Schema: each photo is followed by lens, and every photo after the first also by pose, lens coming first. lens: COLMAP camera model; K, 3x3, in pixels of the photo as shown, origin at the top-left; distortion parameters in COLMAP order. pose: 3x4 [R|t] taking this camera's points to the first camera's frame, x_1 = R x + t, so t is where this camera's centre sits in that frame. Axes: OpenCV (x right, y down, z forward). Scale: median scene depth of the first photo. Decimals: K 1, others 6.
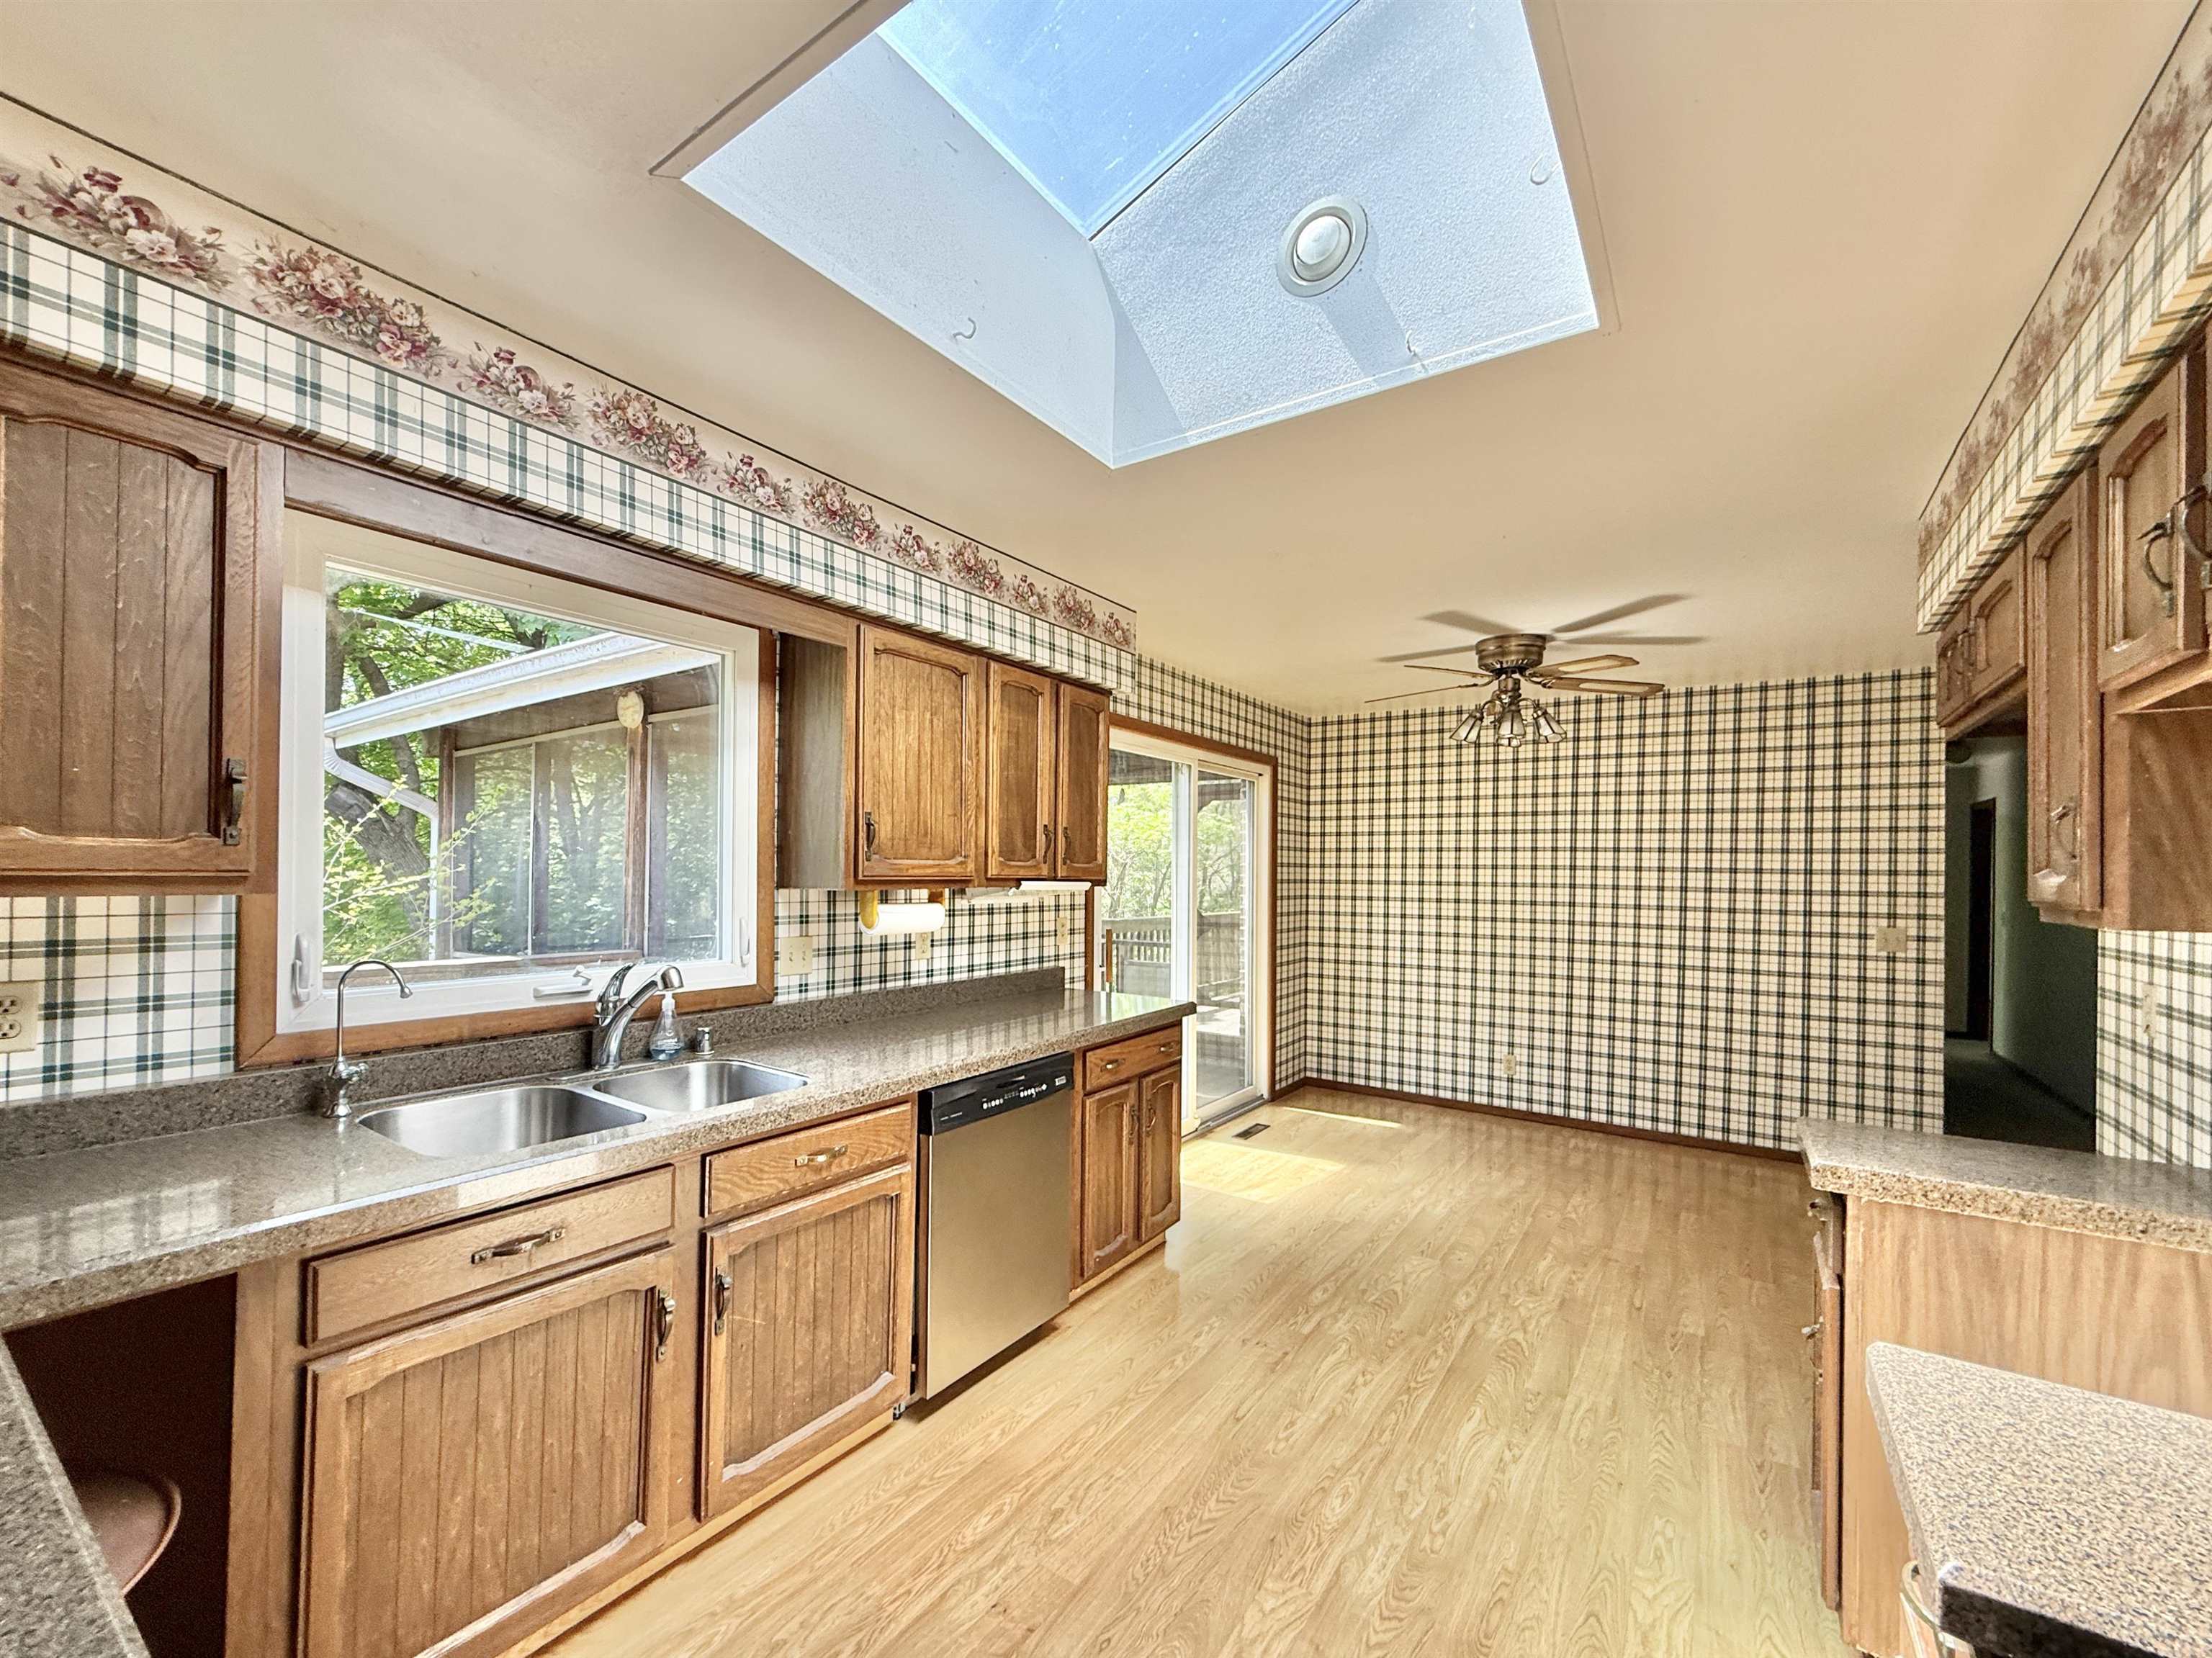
lens RADIAL K [[906.2, 0, 1093.8], [0, 906.2, 879.6], [0, 0, 1]] dist [-0.002233, 0.001307]
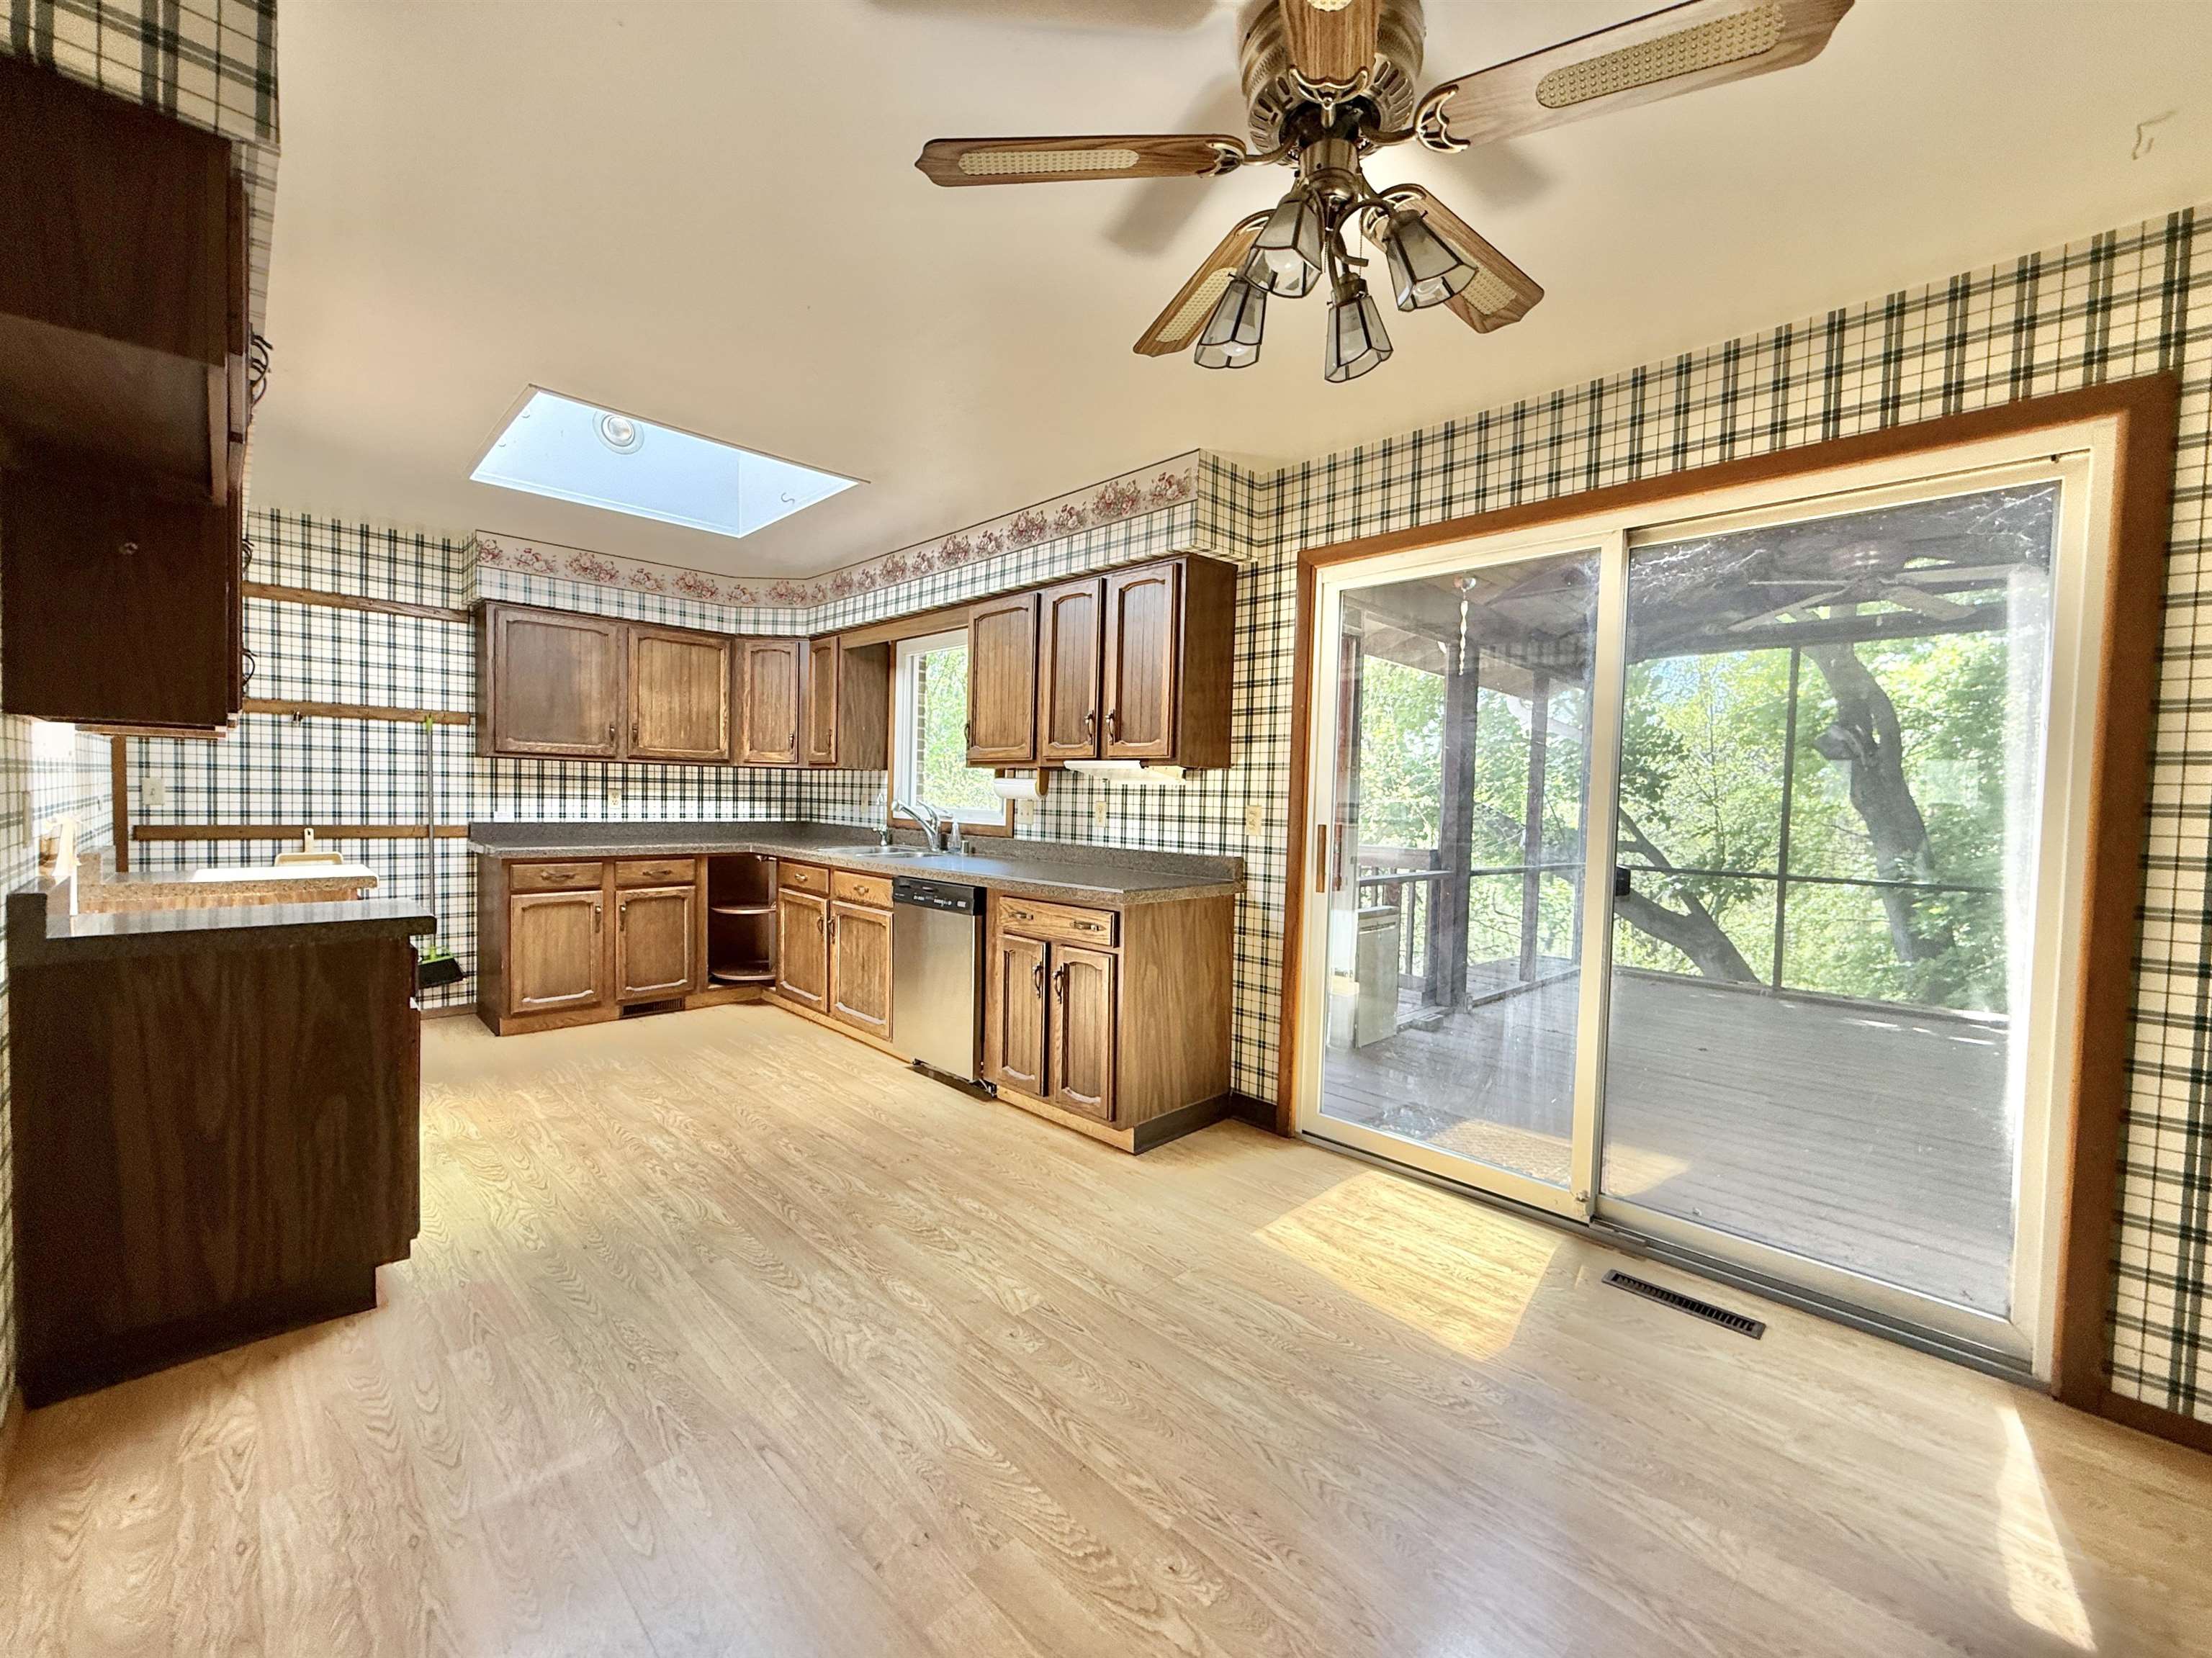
lens RADIAL K [[906.2, 0, 1111.5], [0, 906.2, 840.4], [0, 0, 1]] dist [-0.002233, 0.001307]
pose [[-0.187579, 0.030698, -0.981770, 1.076427], [-0.035854, 0.998631, 0.038075, 0.058474], [0.981595, 0.042342, -0.186222, 1.267904]]
